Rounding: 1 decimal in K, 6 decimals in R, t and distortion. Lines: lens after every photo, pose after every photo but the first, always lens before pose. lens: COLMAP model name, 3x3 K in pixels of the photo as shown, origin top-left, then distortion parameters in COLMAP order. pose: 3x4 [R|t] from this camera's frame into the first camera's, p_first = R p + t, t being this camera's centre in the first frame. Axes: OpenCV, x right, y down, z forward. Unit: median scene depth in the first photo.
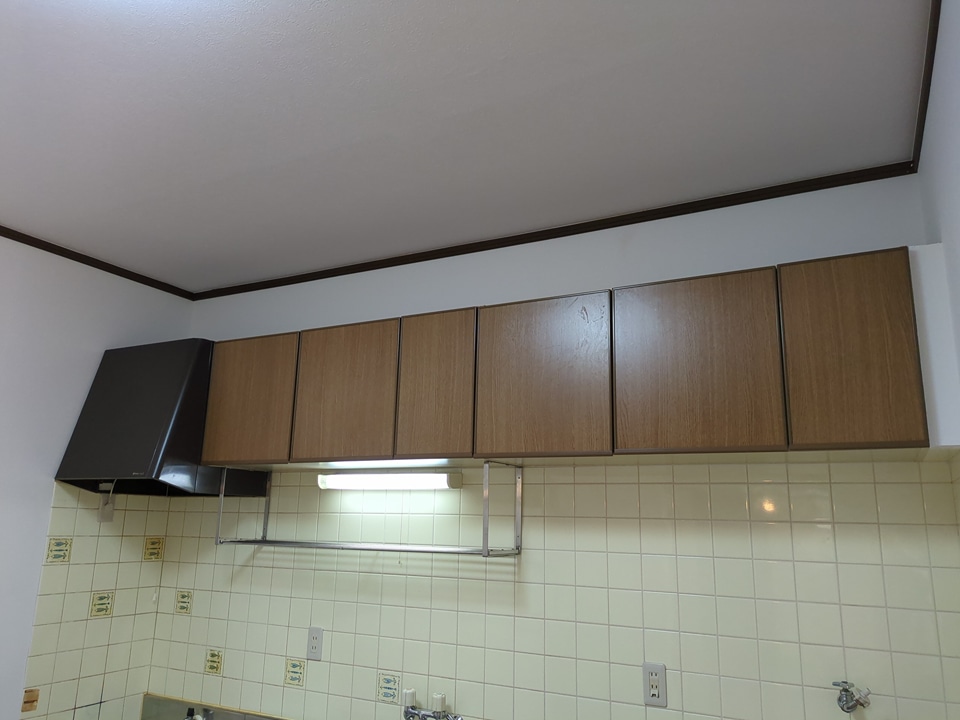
lens RADIAL K [[717.2, 0, 480.0], [0, 717.2, 360.0], [0, 0, 1]] dist [0.005244, 0.000173]
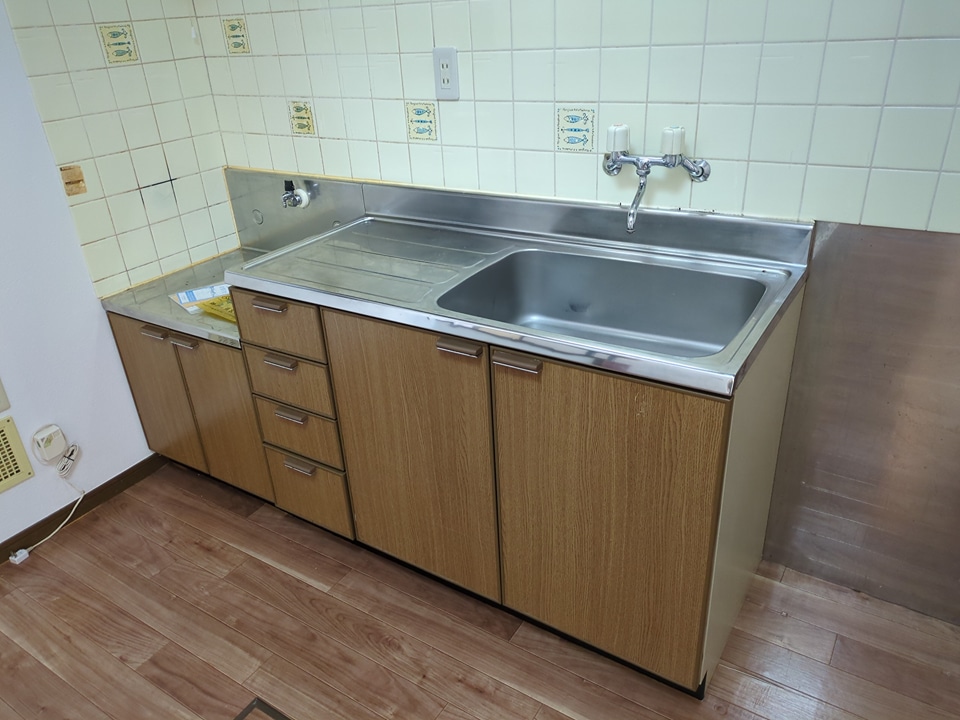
lens RADIAL K [[734.6, 0, 444.3], [0, 734.6, 356.6], [0, 0, 1]] dist [0.078653, 0.002198]
pose [[0.987565, -0.028148, -0.154671, -0.134974], [0.120110, 0.769879, 0.626785, 0.171047], [0.101435, -0.637569, 0.763686, 0.329265]]
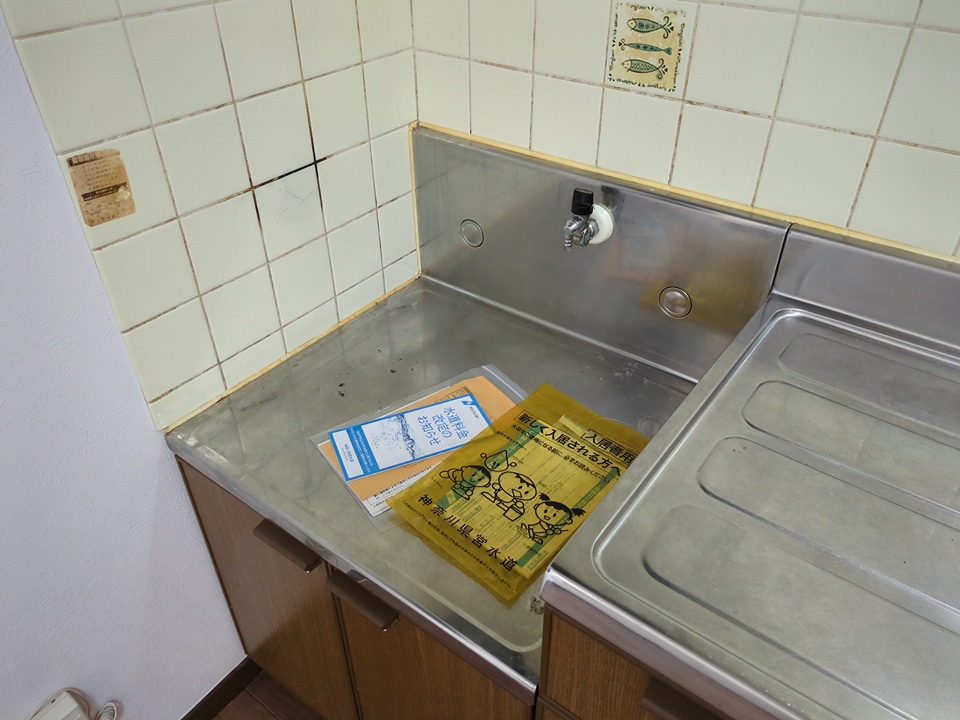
lens RADIAL K [[713.6, 0, 483.5], [0, 713.6, 360.0], [0, 0, 1]] dist [0.050621, -0.034892]
pose [[0.987106, 0.074916, -0.141453, -0.412088], [0.059042, 0.650988, 0.756788, 0.296250], [0.148780, -0.755382, 0.638172, 0.757121]]
